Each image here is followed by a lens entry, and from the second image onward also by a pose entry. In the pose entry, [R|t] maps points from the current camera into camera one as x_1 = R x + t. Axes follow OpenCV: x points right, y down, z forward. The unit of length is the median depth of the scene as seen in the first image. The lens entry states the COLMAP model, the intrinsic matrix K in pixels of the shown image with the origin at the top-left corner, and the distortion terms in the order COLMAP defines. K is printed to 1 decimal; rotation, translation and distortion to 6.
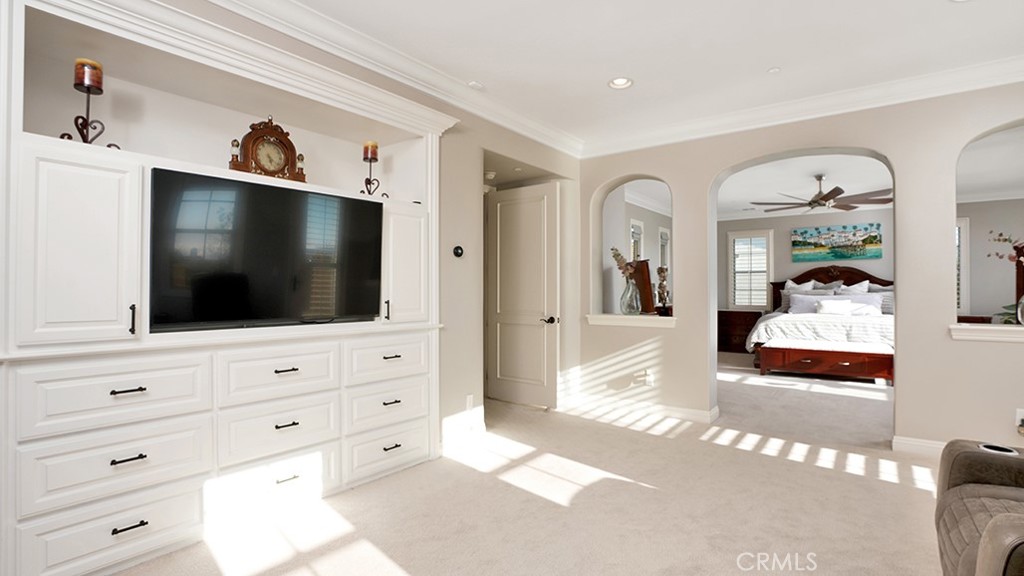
lens RADIAL K [[474.2, 0, 515.5], [0, 474.2, 286.4], [0, 0, 1]] dist [-0.071310, 0.025550]
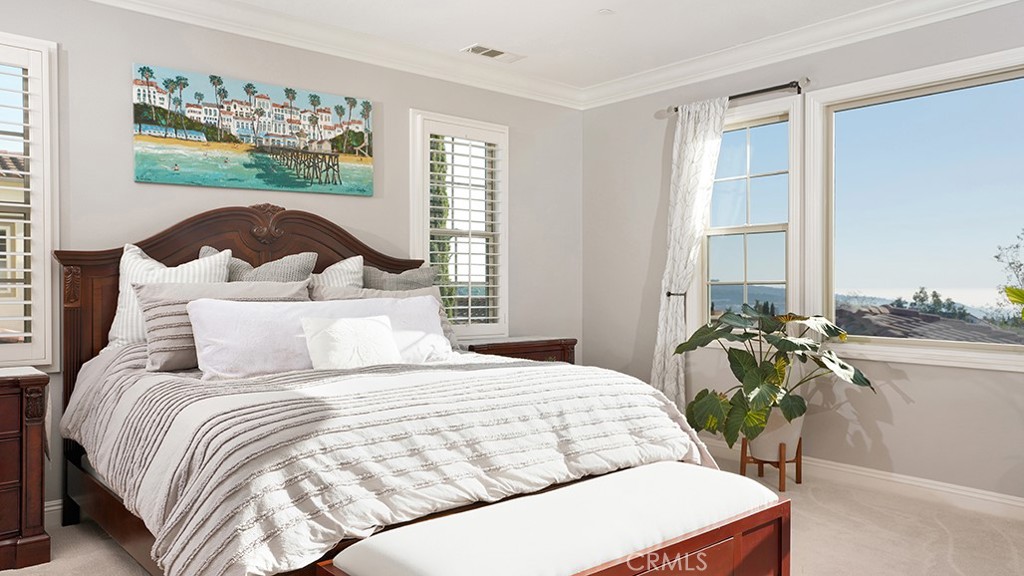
lens RADIAL K [[742.3, 0, 512.5], [0, 742.3, 288.0], [0, 0, 1]] dist [-0.043450, 0.000621]
pose [[0.185816, 0.000111, 0.982585, 0.228069], [-0.003924, 0.999992, 0.000629, 0.009759], [-0.982577, -0.003973, 0.185815, 0.745568]]
